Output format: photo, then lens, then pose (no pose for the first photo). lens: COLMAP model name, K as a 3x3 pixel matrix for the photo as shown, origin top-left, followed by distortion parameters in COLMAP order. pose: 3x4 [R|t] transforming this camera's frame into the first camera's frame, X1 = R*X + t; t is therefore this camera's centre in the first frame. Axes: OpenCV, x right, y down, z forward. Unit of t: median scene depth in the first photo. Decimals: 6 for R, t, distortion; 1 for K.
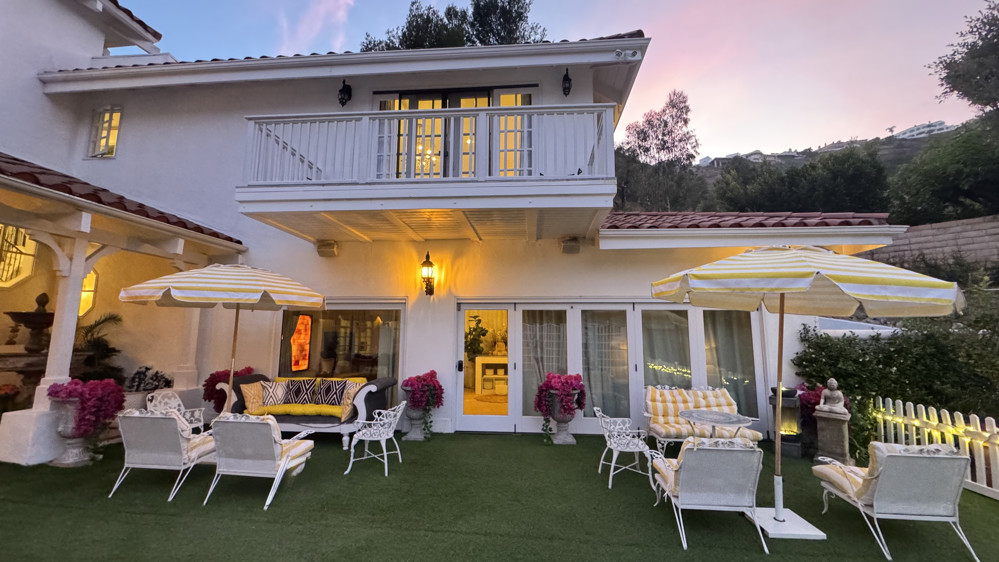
lens RADIAL K [[398.7, 0, 499.5], [0, 398.7, 281.0], [0, 0, 1]] dist [-0.001886, 0.000317]
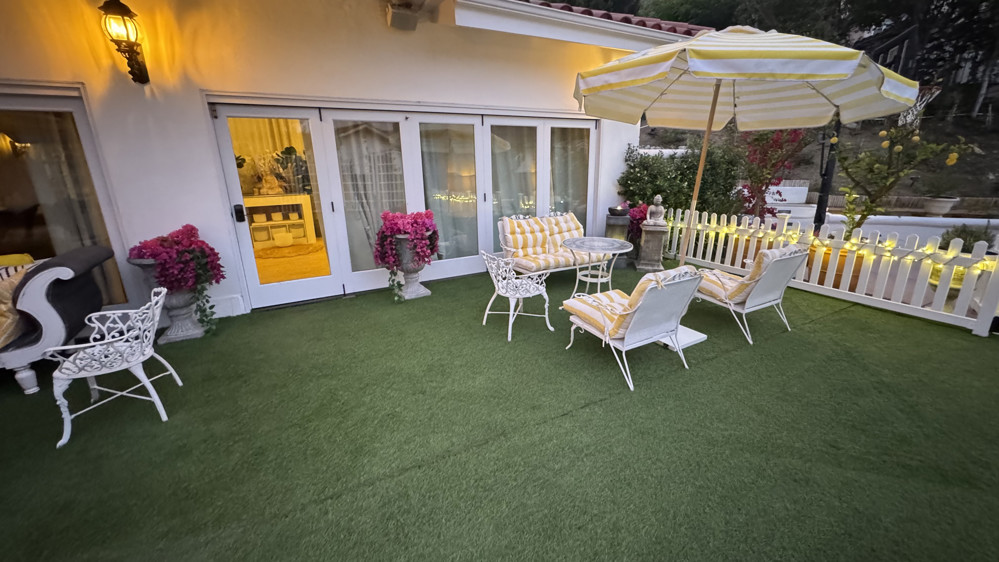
lens RADIAL K [[398.7, 0, 499.5], [0, 398.7, 281.0], [0, 0, 1]] dist [-0.001886, 0.000317]
pose [[0.831240, -0.176618, 0.527111, -0.126213], [-0.049659, 0.920807, 0.386844, 0.058346], [-0.553692, -0.347735, 0.756641, 0.315762]]
